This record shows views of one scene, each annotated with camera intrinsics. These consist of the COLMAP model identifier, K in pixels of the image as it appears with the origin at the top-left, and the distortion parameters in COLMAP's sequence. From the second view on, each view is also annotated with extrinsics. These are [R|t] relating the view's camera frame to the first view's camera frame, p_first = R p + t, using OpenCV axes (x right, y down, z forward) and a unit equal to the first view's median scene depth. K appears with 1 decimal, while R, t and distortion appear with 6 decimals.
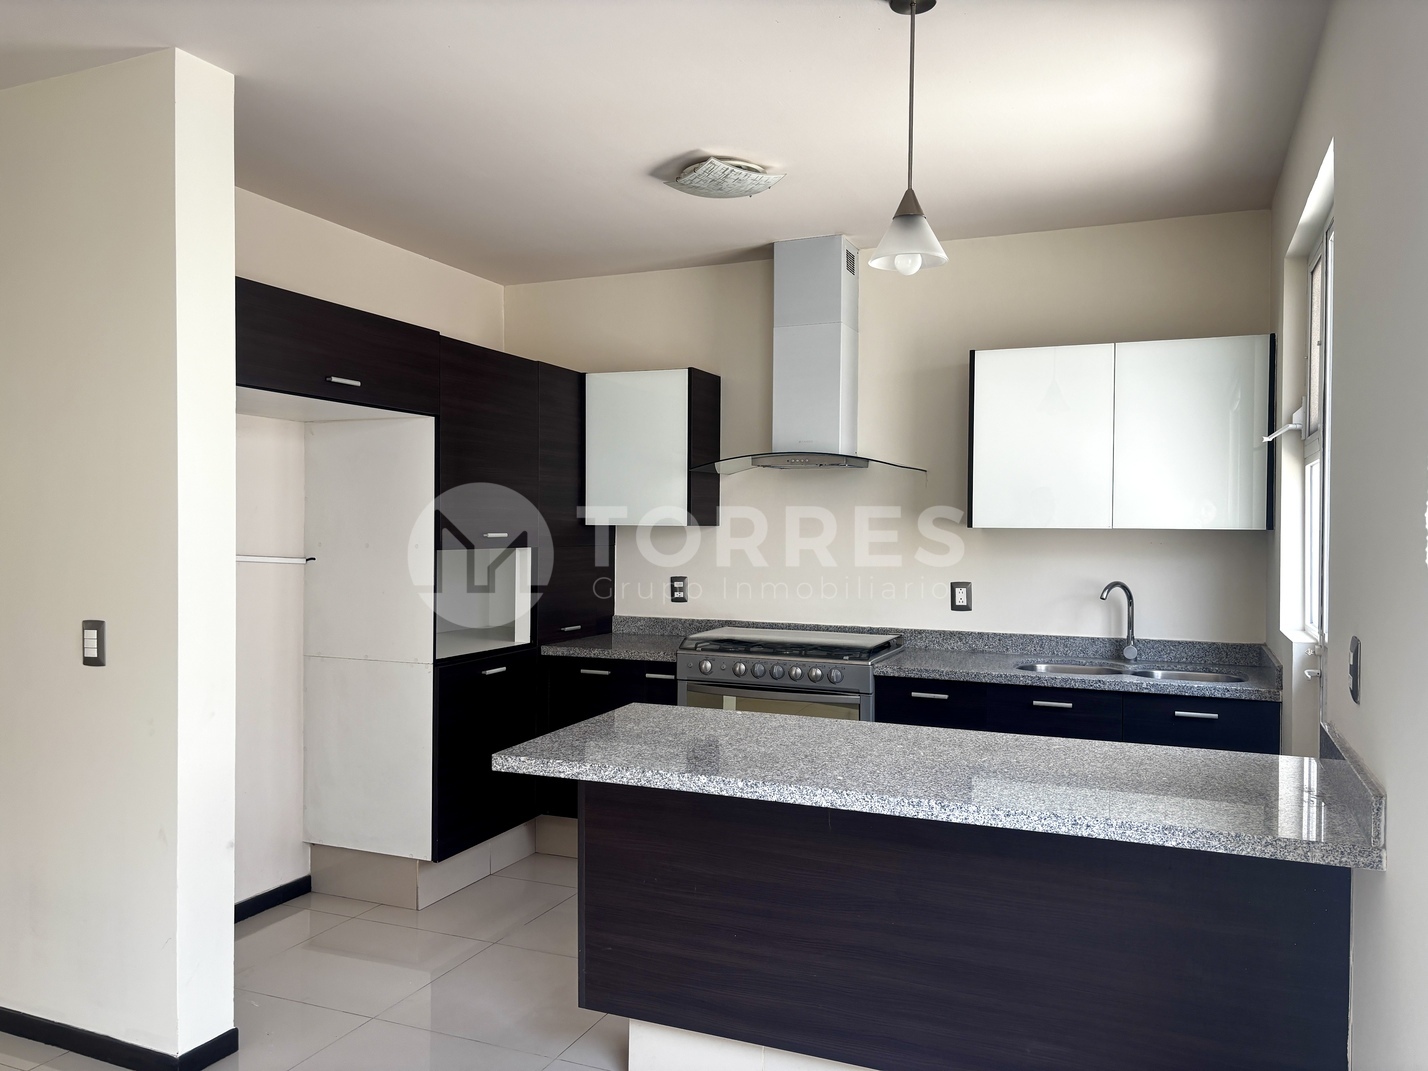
lens RADIAL K [[1080.4, 0, 714.1], [0, 1080.4, 531.6], [0, 0, 1]] dist [0.053573, -0.039423]
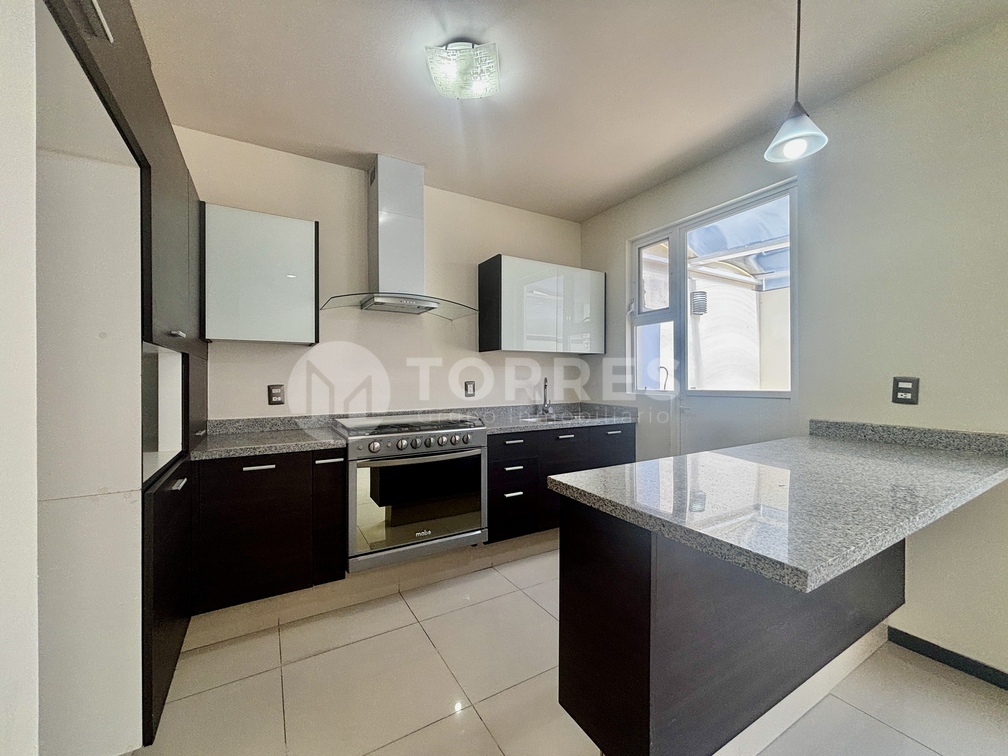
lens RADIAL K [[406.9, 0, 503.1], [0, 406.9, 376.0], [0, 0, 1]] dist [0.003027, -0.000661]
pose [[0.595667, -0.006593, 0.803204, -0.340772], [0.013506, 0.999907, -0.001809, 0.045481], [-0.803118, 0.011926, 0.595701, 0.627129]]
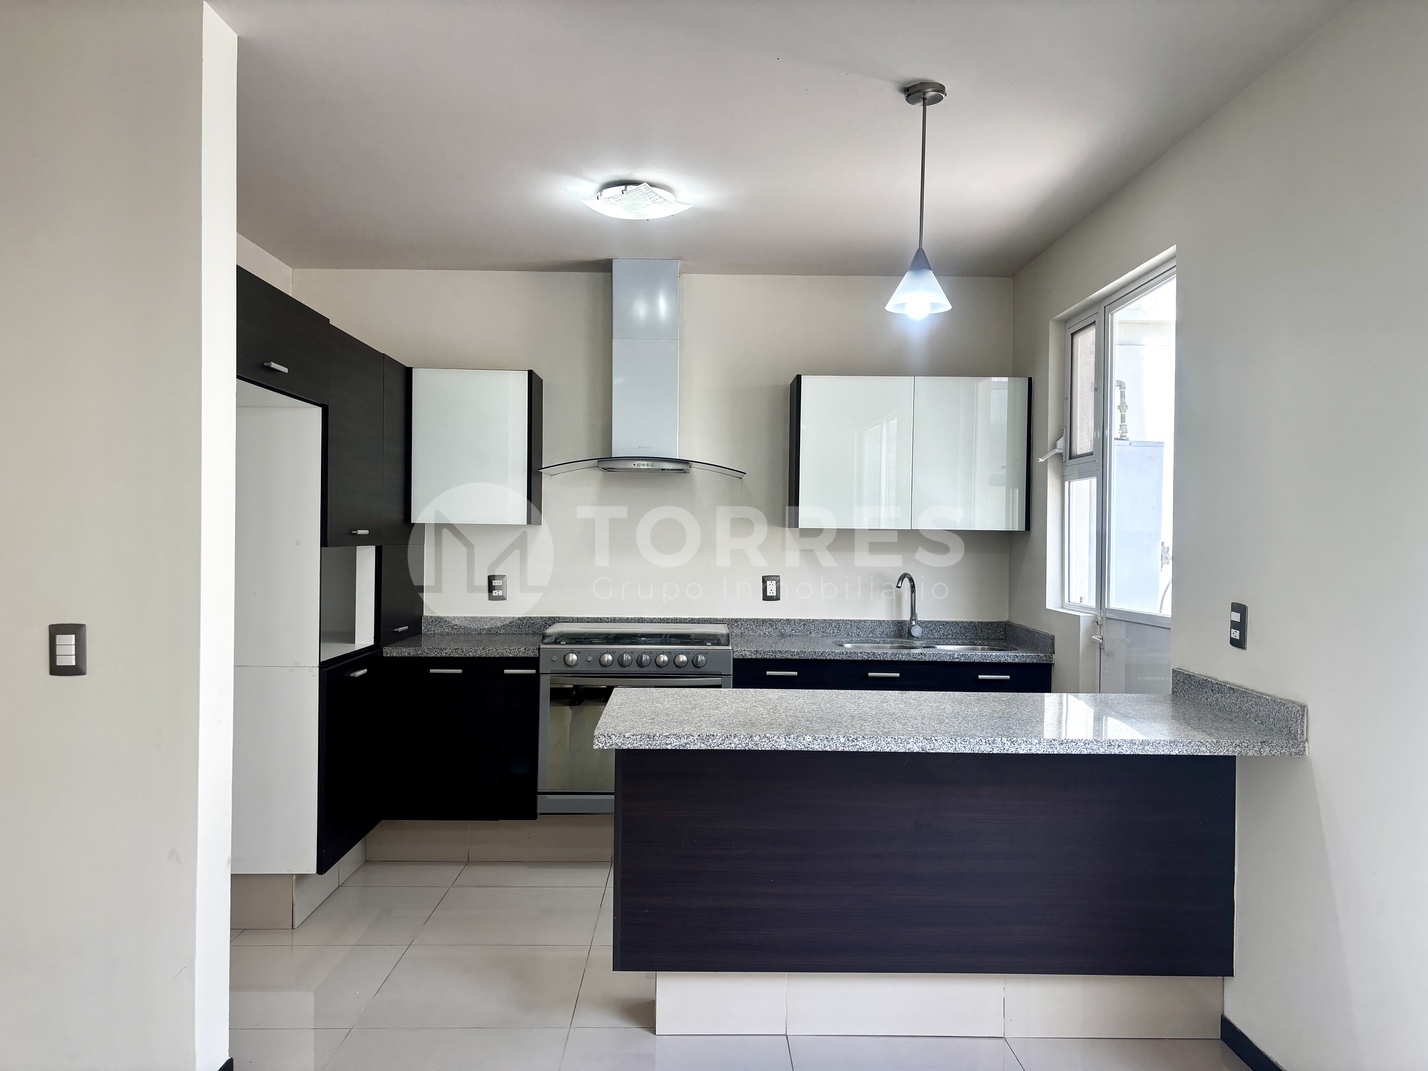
lens RADIAL K [[1080.4, 0, 714.8], [0, 1080.4, 534.6], [0, 0, 1]] dist [0.053573, -0.039423]
pose [[0.915132, 0.003653, 0.403139, -0.329043], [-0.003014, 0.999993, -0.002218, 0.006963], [-0.403144, 0.000815, 0.915136, -0.014482]]
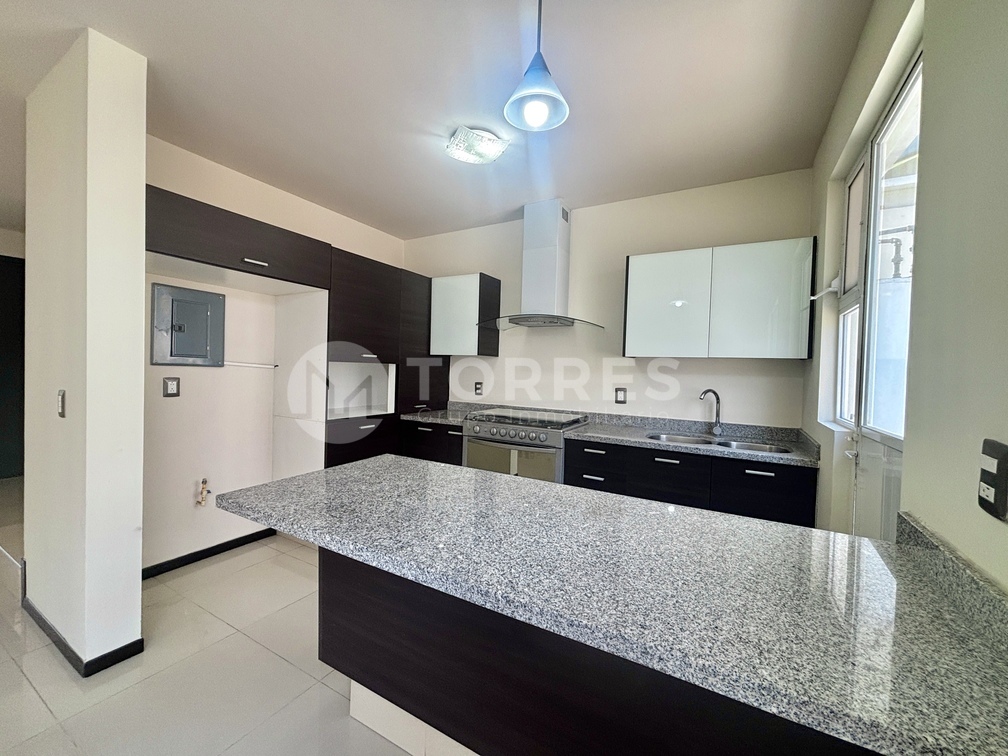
lens RADIAL K [[406.9, 0, 503.0], [0, 406.9, 375.6], [0, 0, 1]] dist [0.003027, -0.000661]
pose [[0.992674, 0.023577, -0.118505, 0.128175], [-0.022618, 0.999700, 0.009432, 0.027656], [0.118692, -0.006682, 0.992909, 0.340679]]
